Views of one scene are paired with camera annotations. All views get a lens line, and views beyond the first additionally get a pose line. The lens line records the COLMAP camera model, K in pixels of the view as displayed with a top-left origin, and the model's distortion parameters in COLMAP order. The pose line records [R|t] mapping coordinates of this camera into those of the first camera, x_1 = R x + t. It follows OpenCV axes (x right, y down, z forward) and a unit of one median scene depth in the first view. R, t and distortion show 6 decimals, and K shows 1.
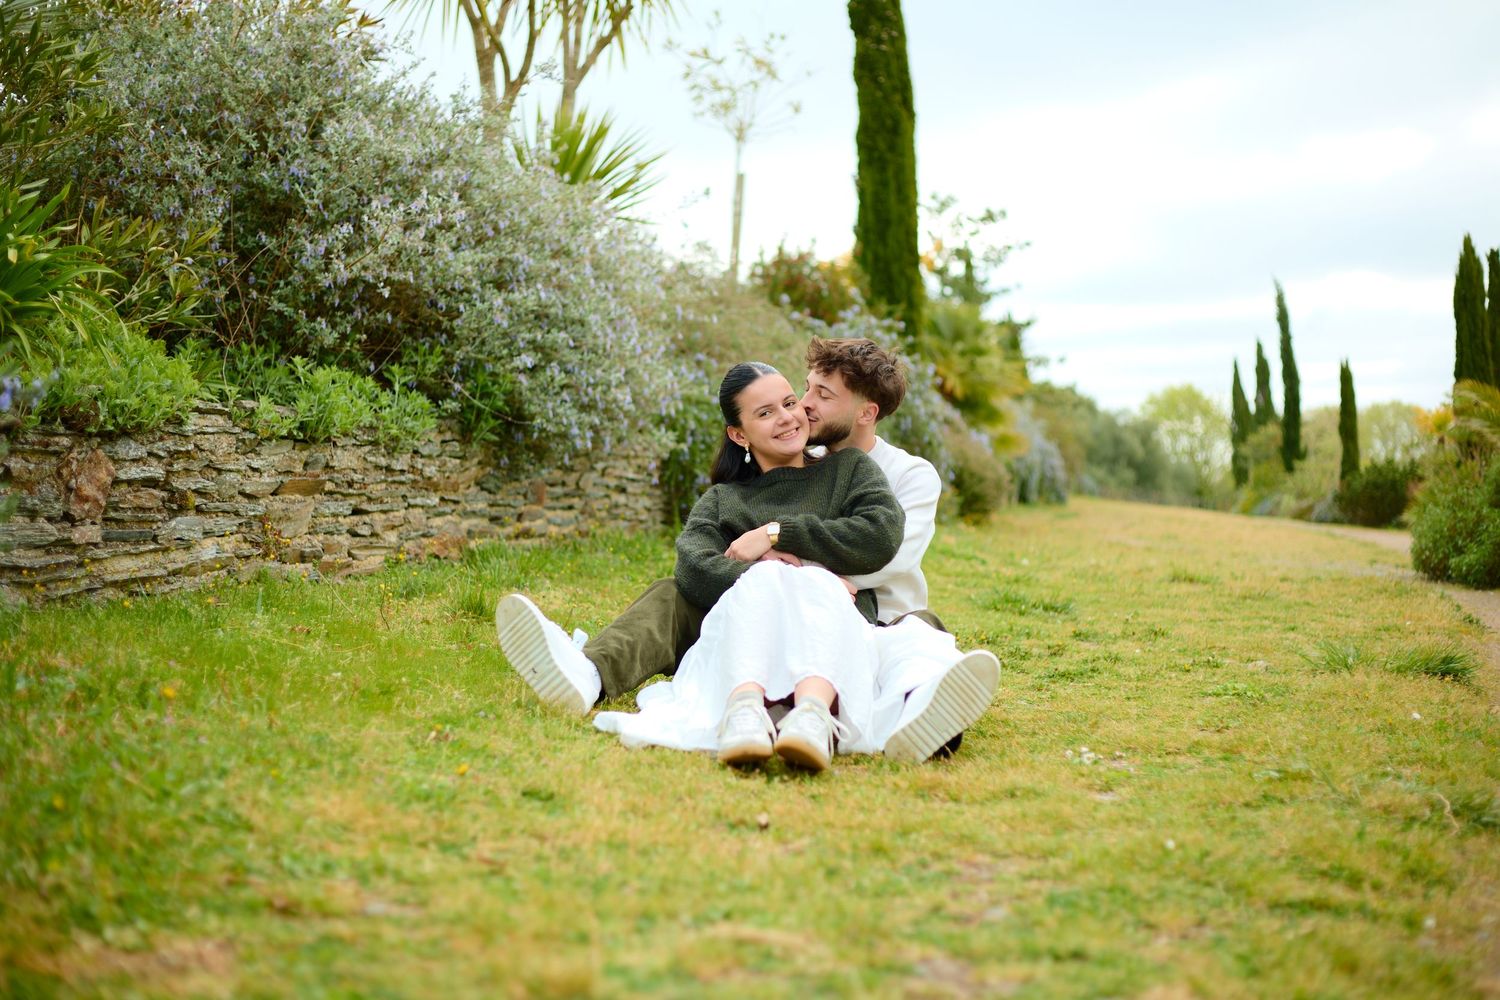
lens RADIAL K [[2162.3, 0, 750.0], [0, 2162.3, 500.0], [0, 0, 1]] dist [-0.099604, -0.023112]
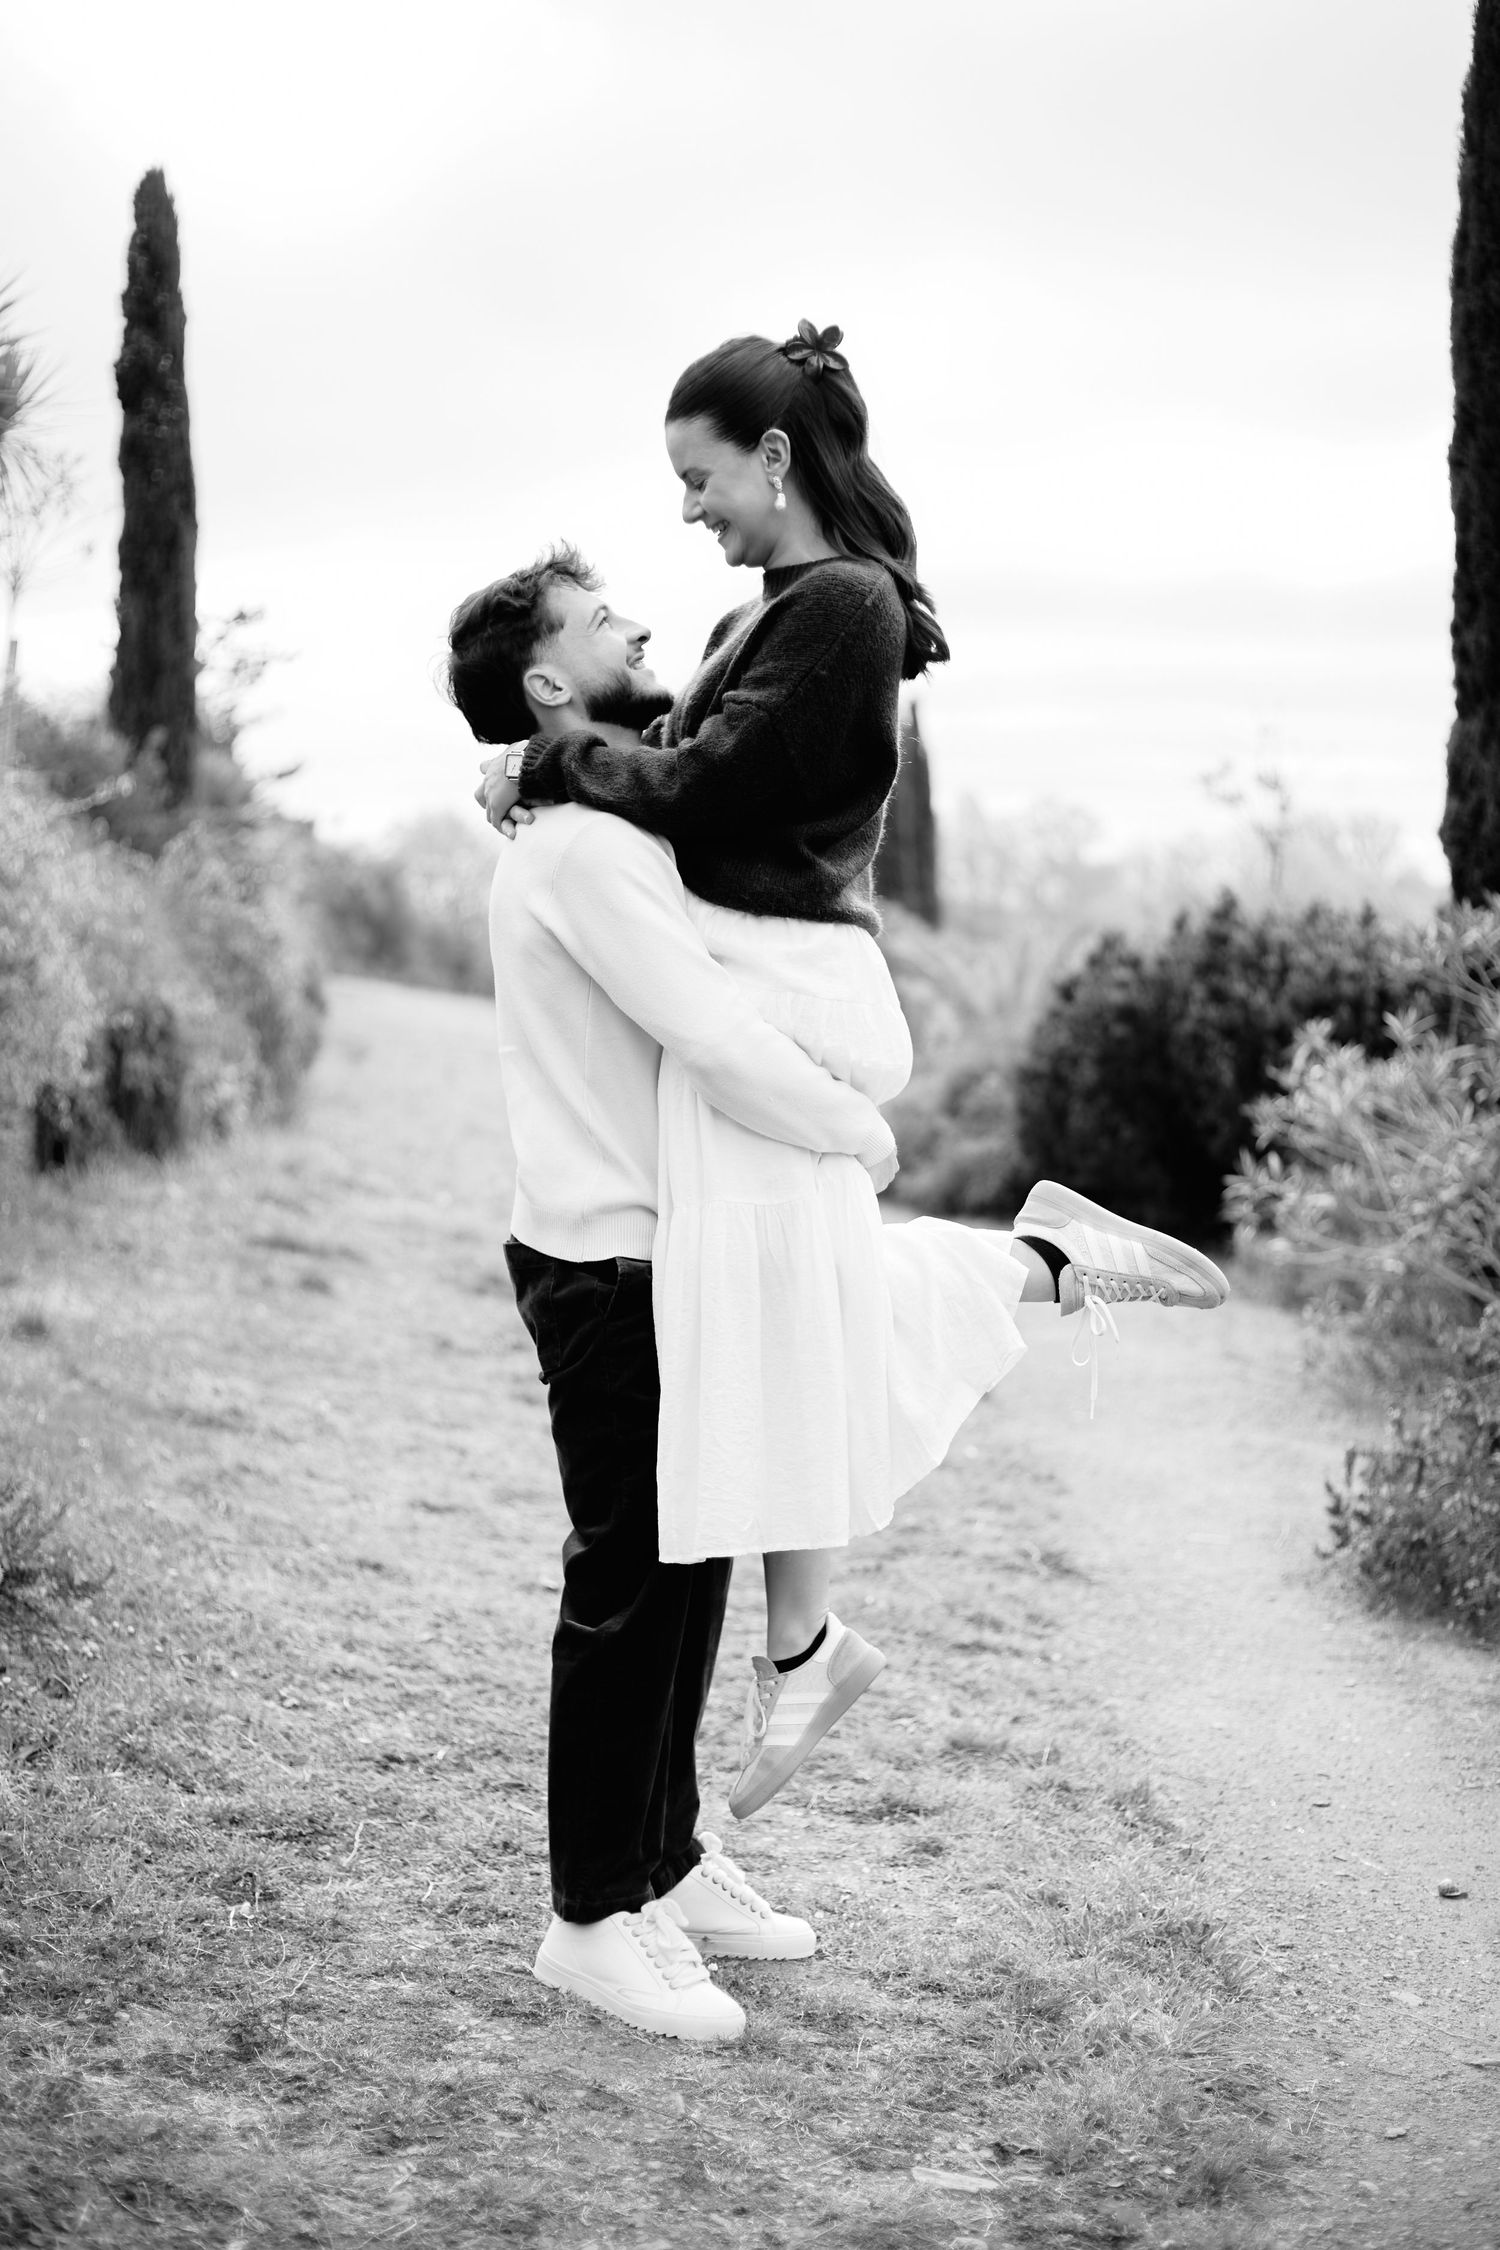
lens RADIAL K [[3243.5, 0, 750.0], [0, 3243.5, 1125.0], [0, 0, 1]] dist [-0.099604, -0.023112]
pose [[0.949917, 0.025689, 0.311444, -0.086633], [-0.045838, 0.997290, 0.057547, -0.042208], [-0.309122, -0.068941, 0.948520, -0.149279]]
